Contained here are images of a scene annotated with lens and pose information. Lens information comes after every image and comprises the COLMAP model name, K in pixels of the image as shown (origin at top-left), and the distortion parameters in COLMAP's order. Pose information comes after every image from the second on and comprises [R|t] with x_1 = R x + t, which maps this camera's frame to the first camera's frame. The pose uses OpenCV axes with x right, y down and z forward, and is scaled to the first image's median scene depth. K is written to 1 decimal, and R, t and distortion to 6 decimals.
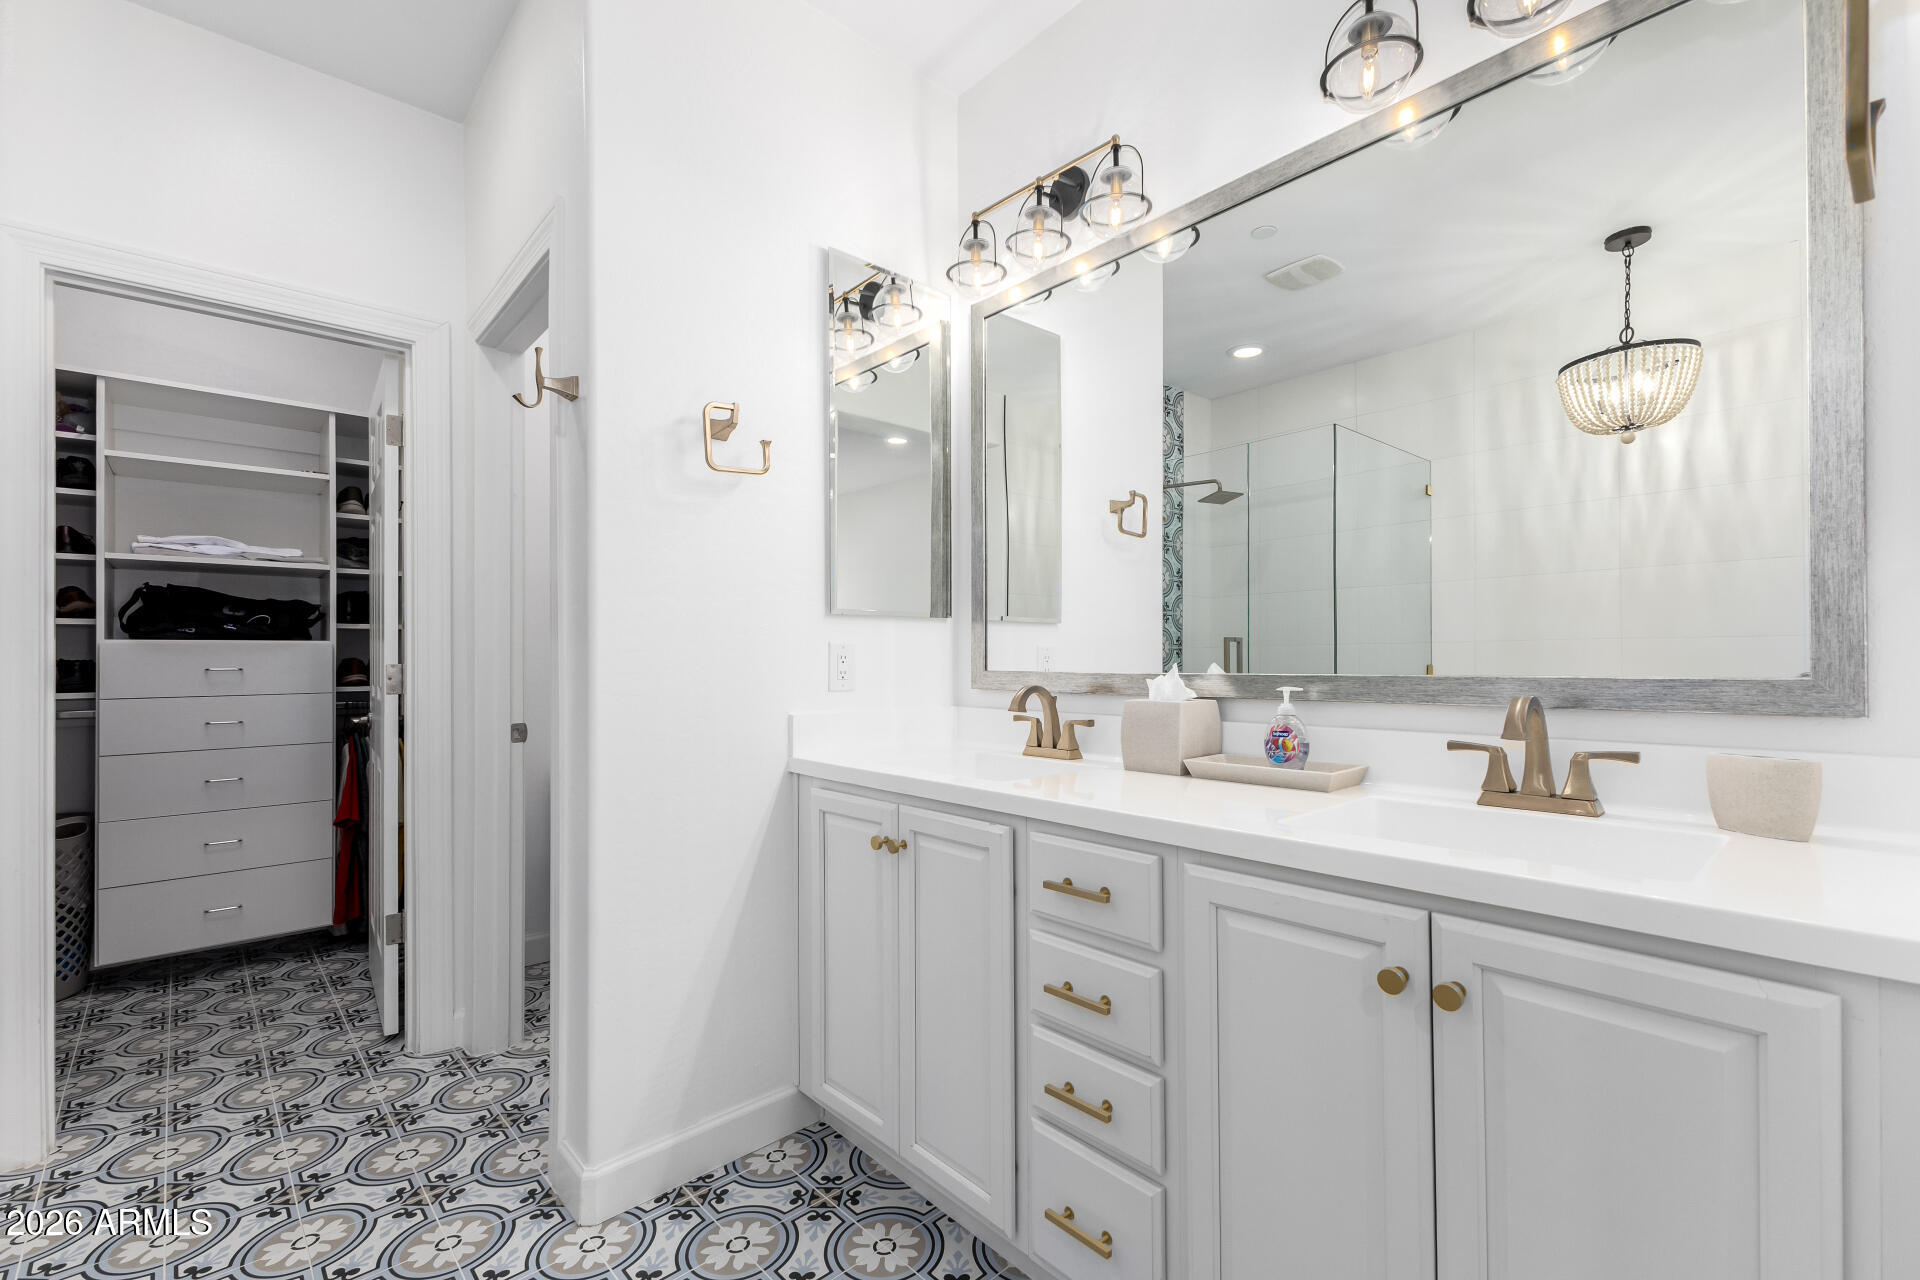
lens RADIAL K [[838.1, 0, 950.0], [0, 838.1, 655.1], [0, 0, 1]] dist [0.009091, -0.002032]
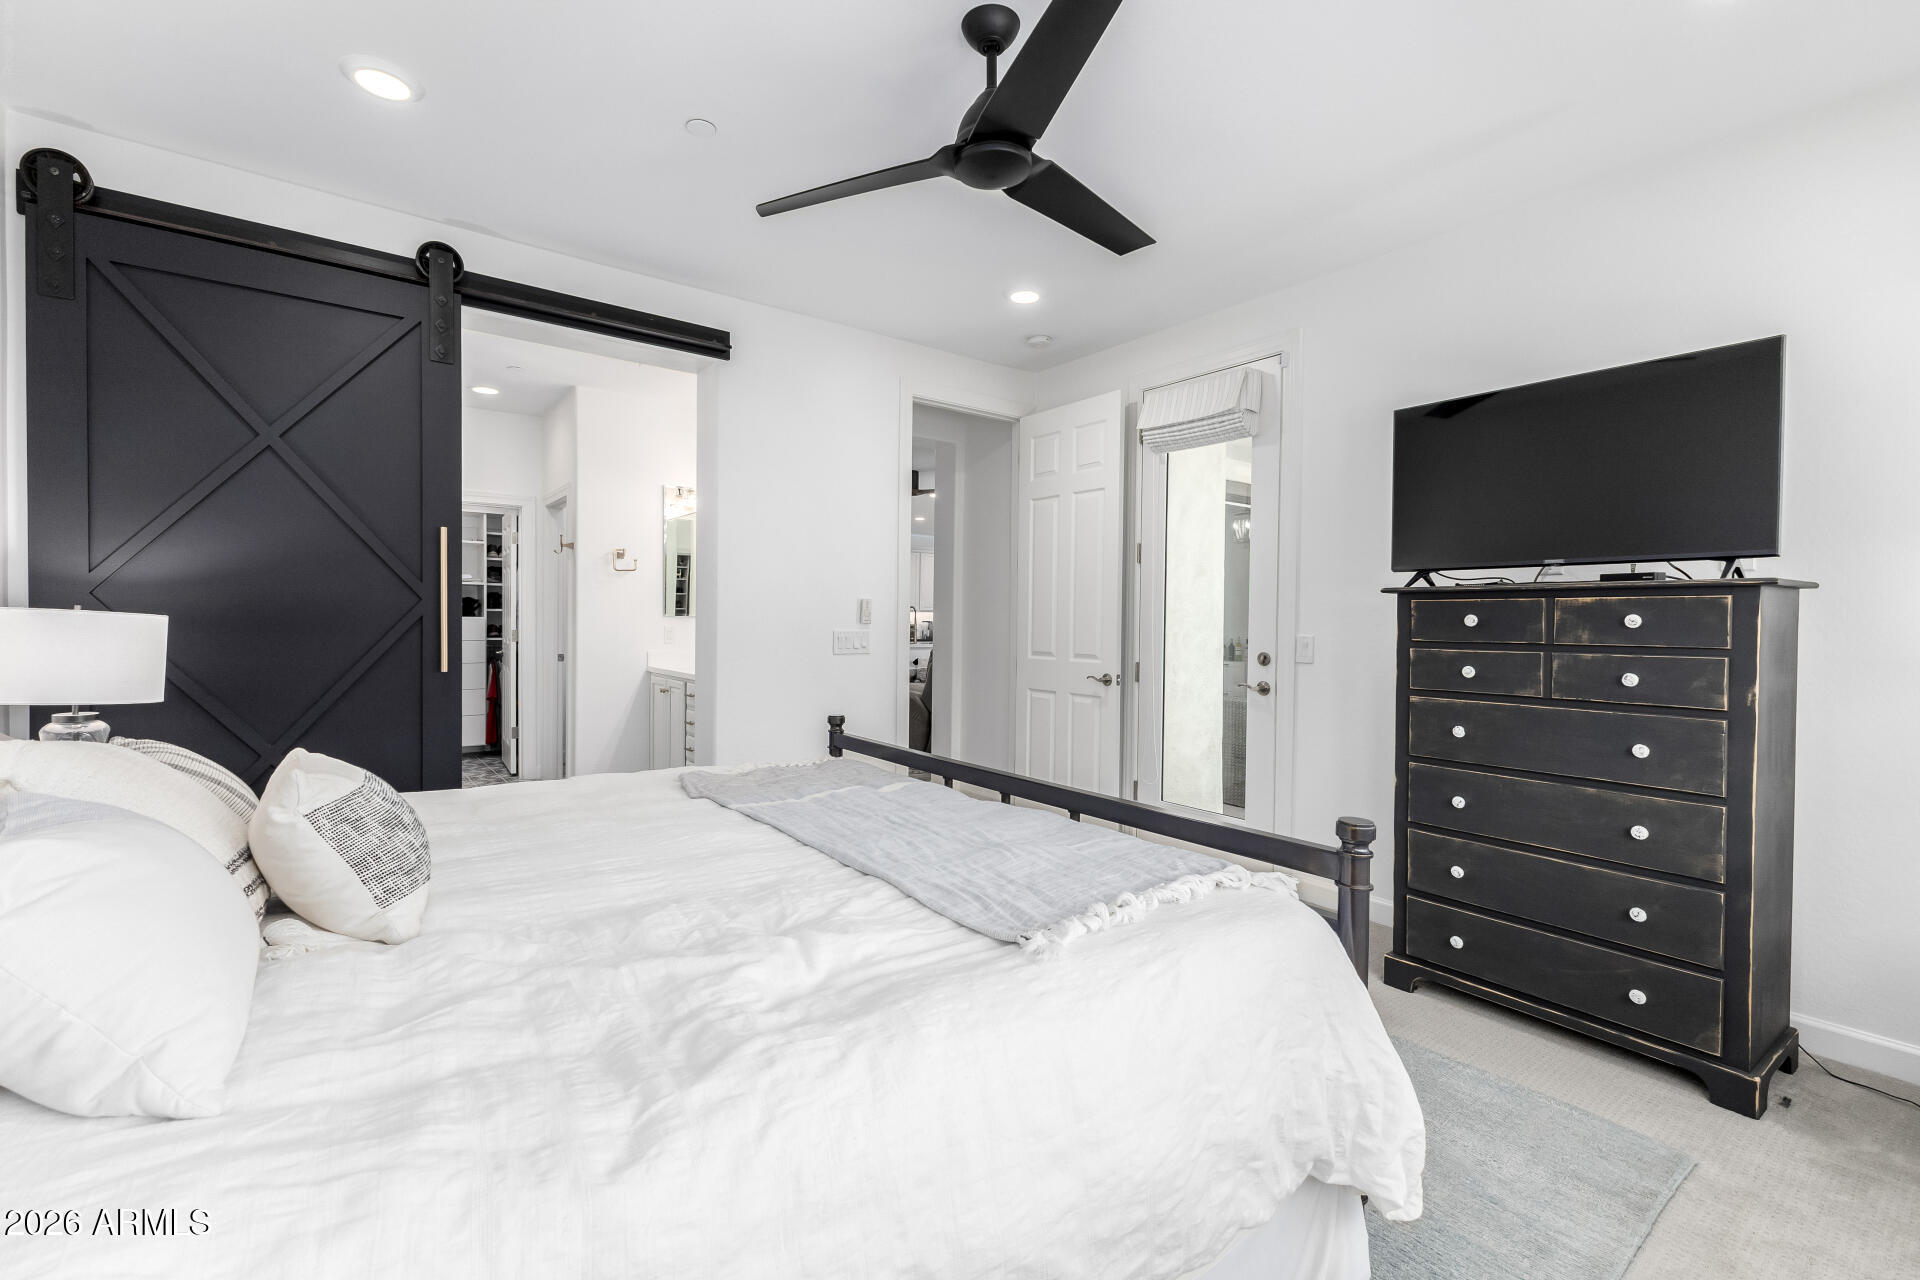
lens RADIAL K [[838.1, 0, 970.7], [0, 838.1, 628.3], [0, 0, 1]] dist [0.009091, -0.002032]
pose [[0.997399, 0.015138, -0.070477, 0.678819], [-0.013564, 0.999649, 0.022765, -0.053823], [0.070796, -0.021750, 0.997254, -1.089936]]
